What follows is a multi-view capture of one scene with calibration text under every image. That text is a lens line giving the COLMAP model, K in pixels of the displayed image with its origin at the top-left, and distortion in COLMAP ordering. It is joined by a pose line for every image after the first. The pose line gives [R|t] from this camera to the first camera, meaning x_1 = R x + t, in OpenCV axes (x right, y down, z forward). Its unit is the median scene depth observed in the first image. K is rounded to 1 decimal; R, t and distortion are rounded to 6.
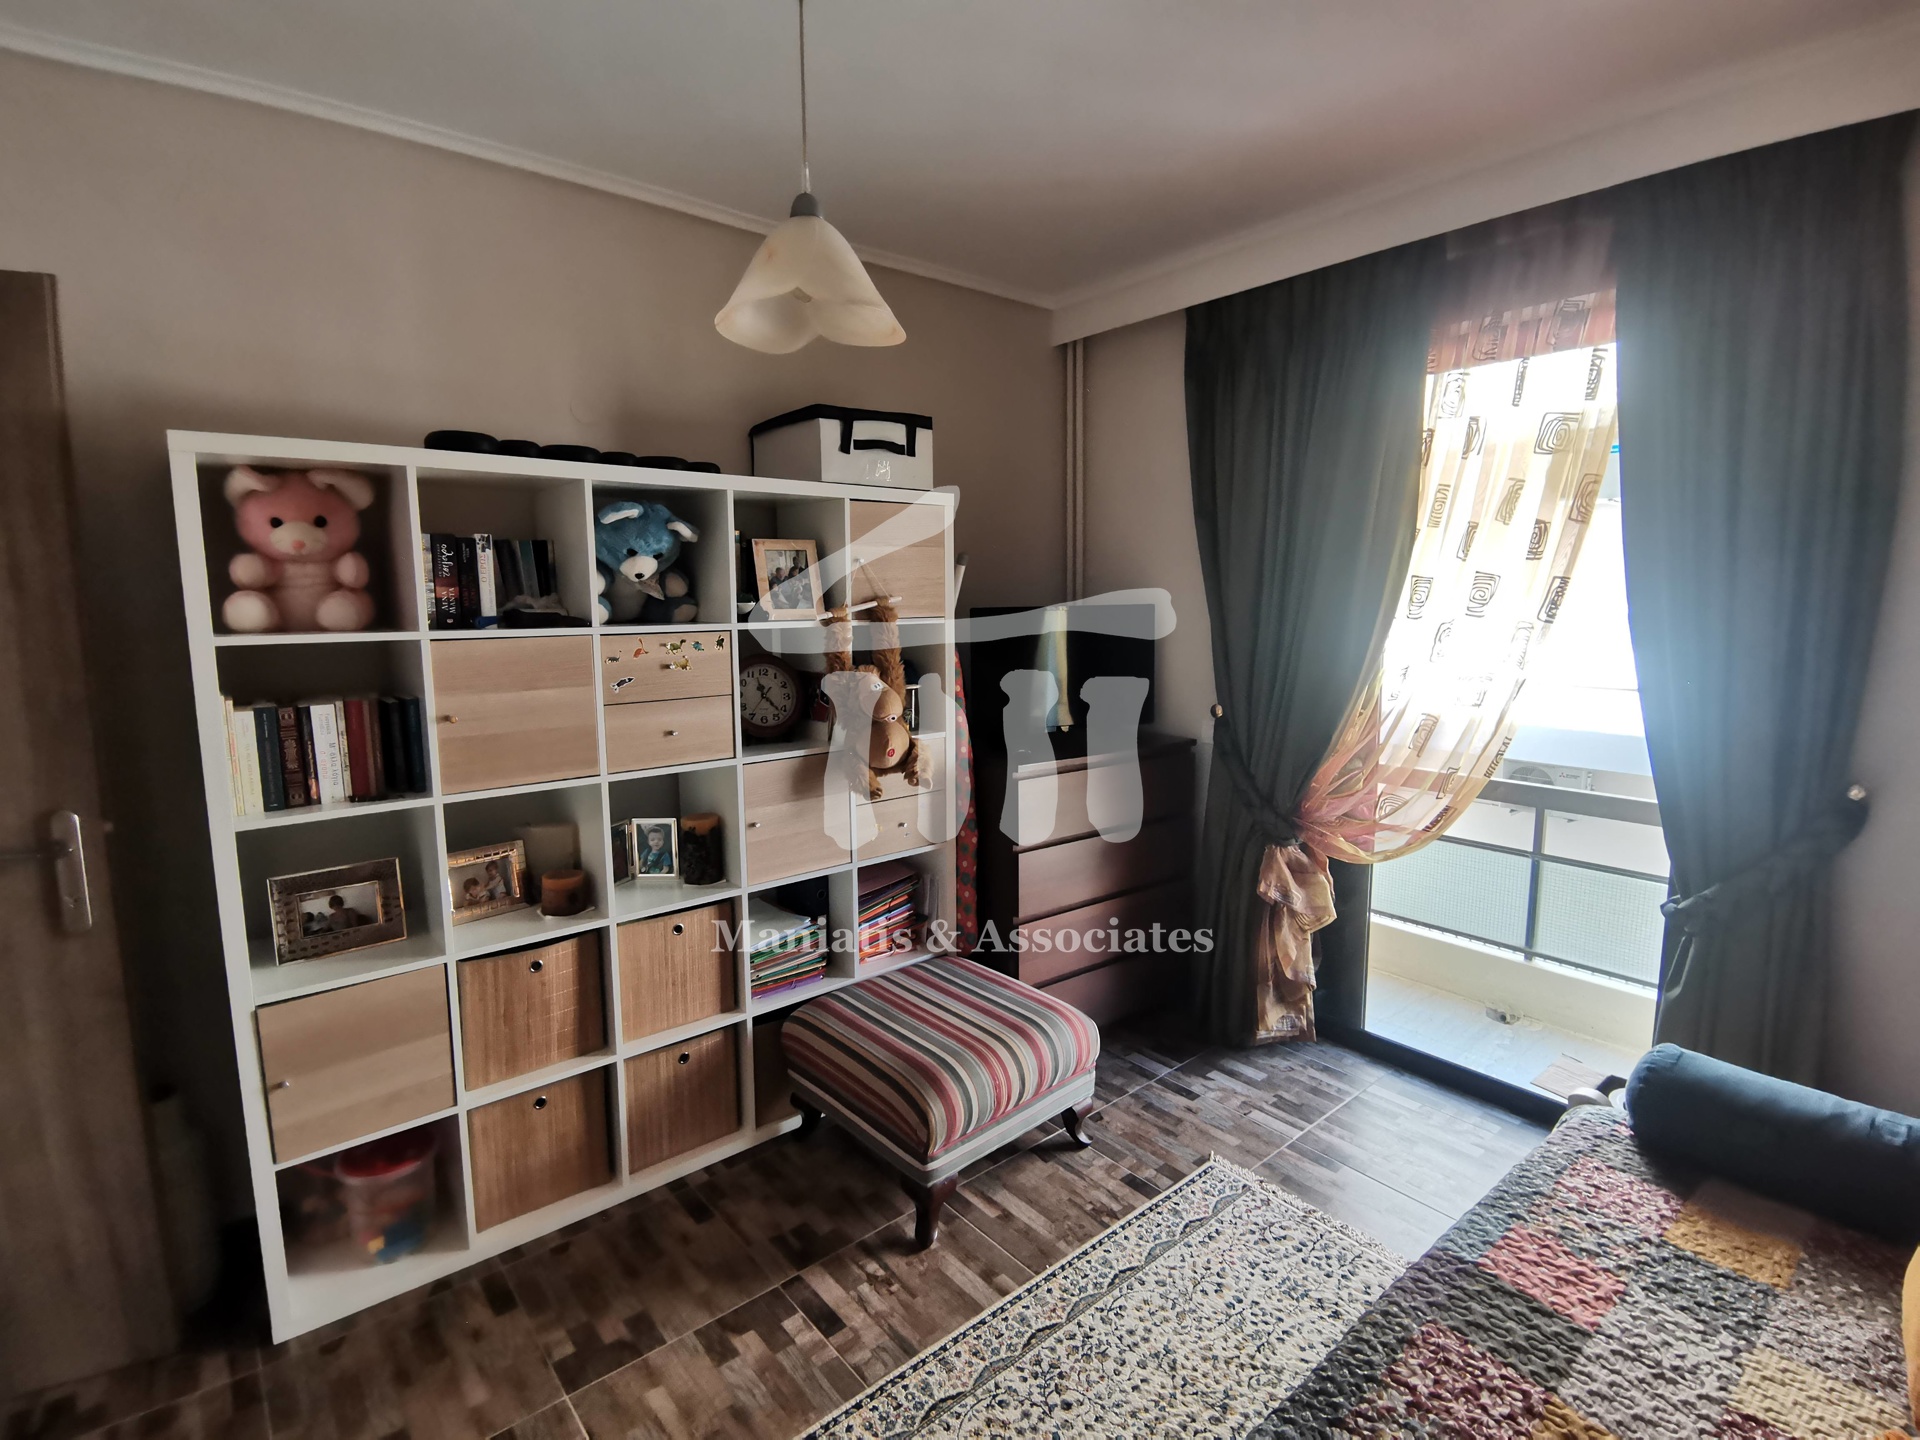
lens RADIAL K [[929.5, 0, 965.1], [0, 929.5, 710.5], [0, 0, 1]] dist [-0.002786, -0.002323]
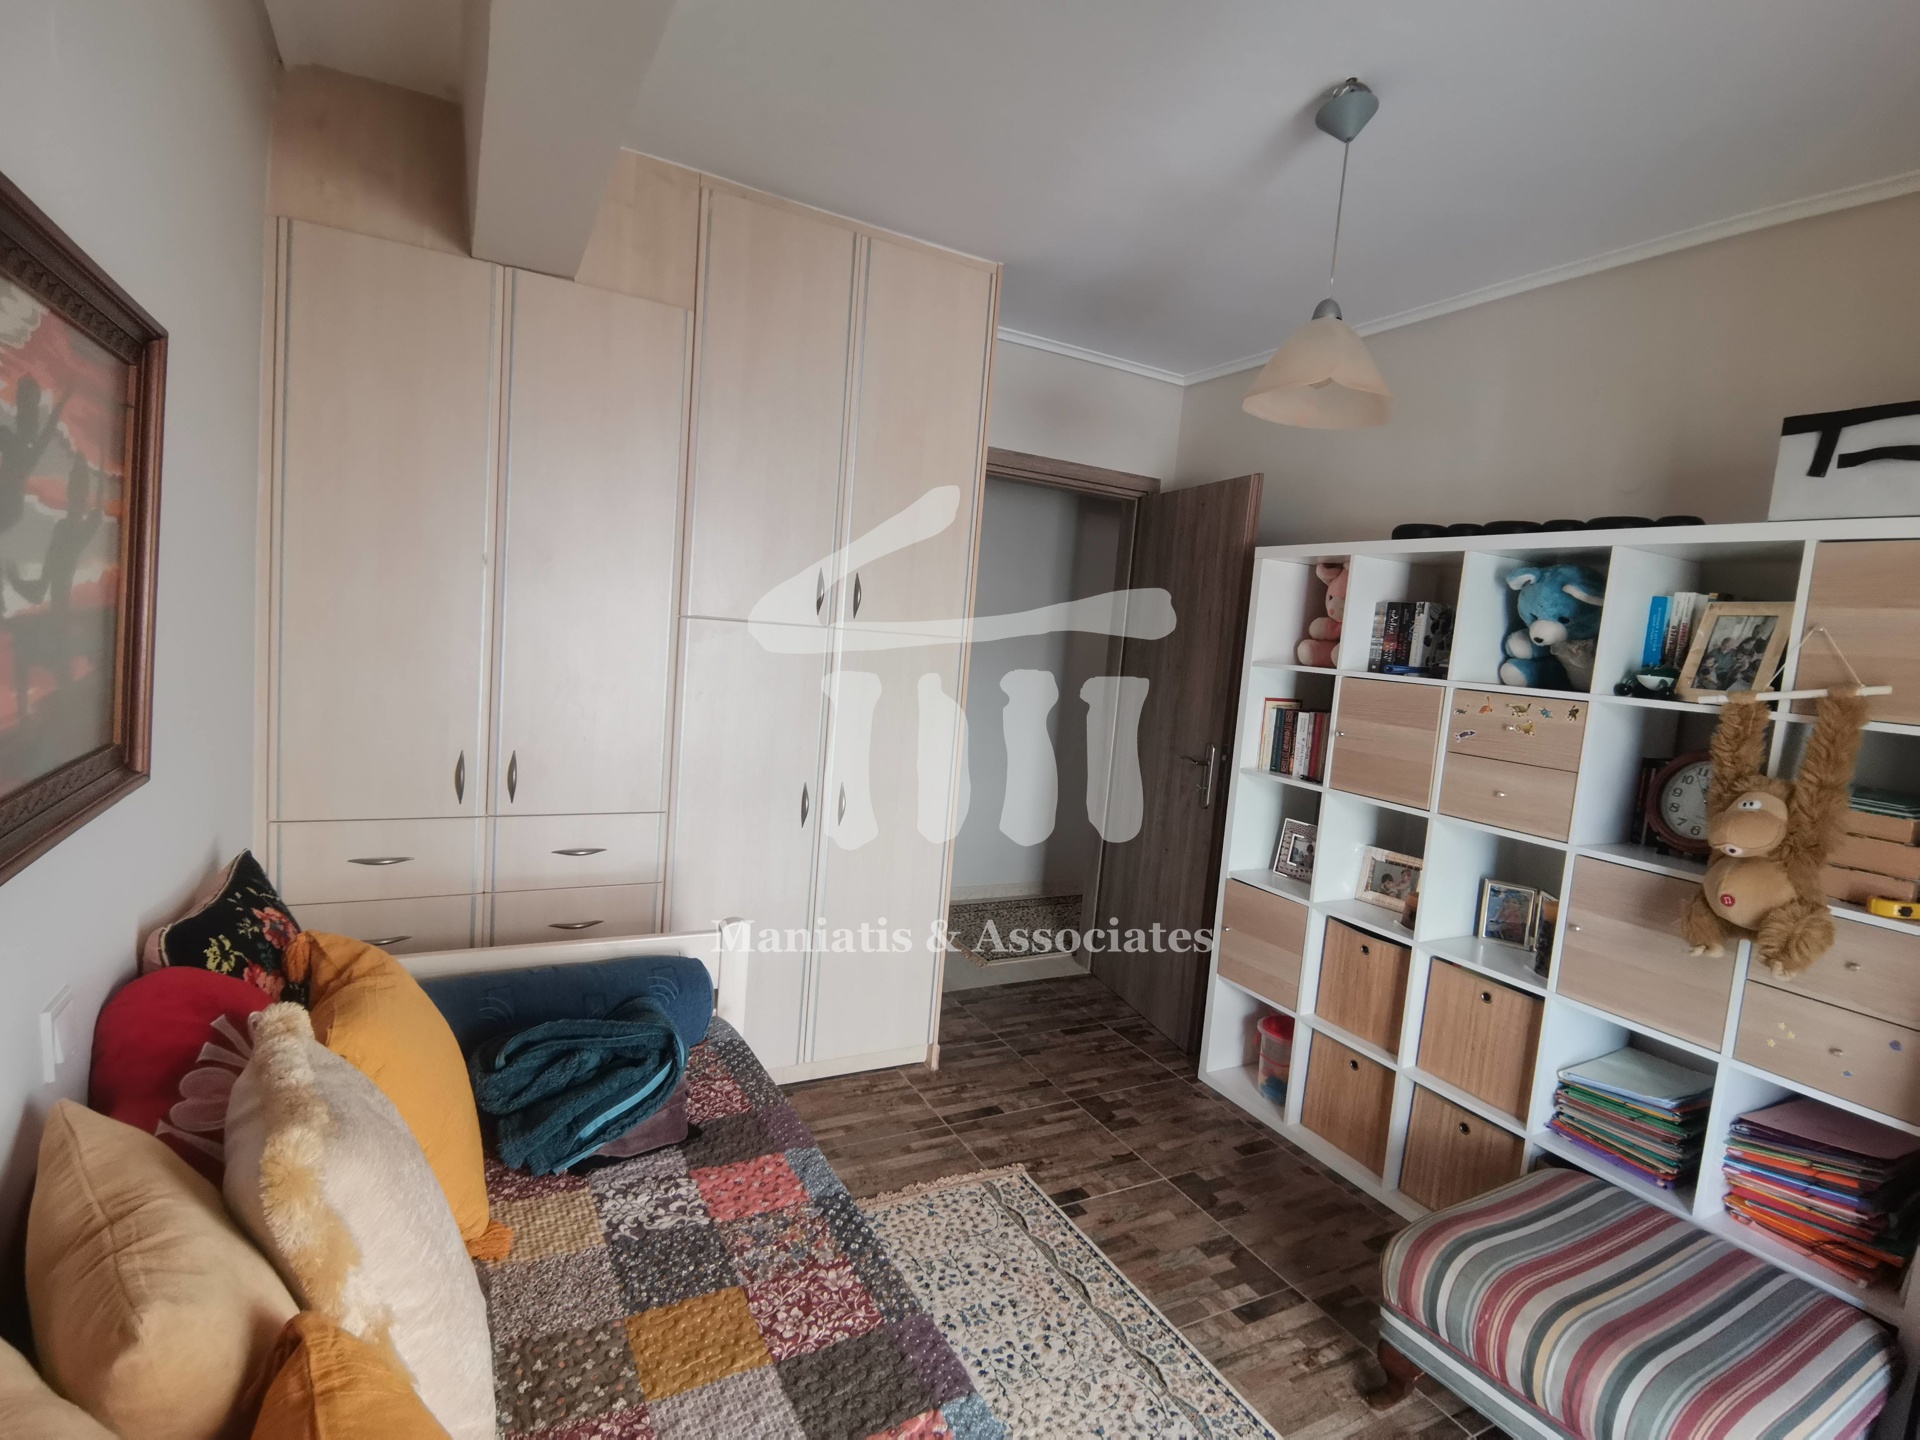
lens RADIAL K [[929.5, 0, 968.1], [0, 929.5, 719.1], [0, 0, 1]] dist [-0.002786, -0.002323]
pose [[-0.205061, 0.078910, -0.975563, 0.850250], [-0.210807, 0.969790, 0.122754, -0.061603], [0.955777, 0.230828, -0.182231, 0.683165]]
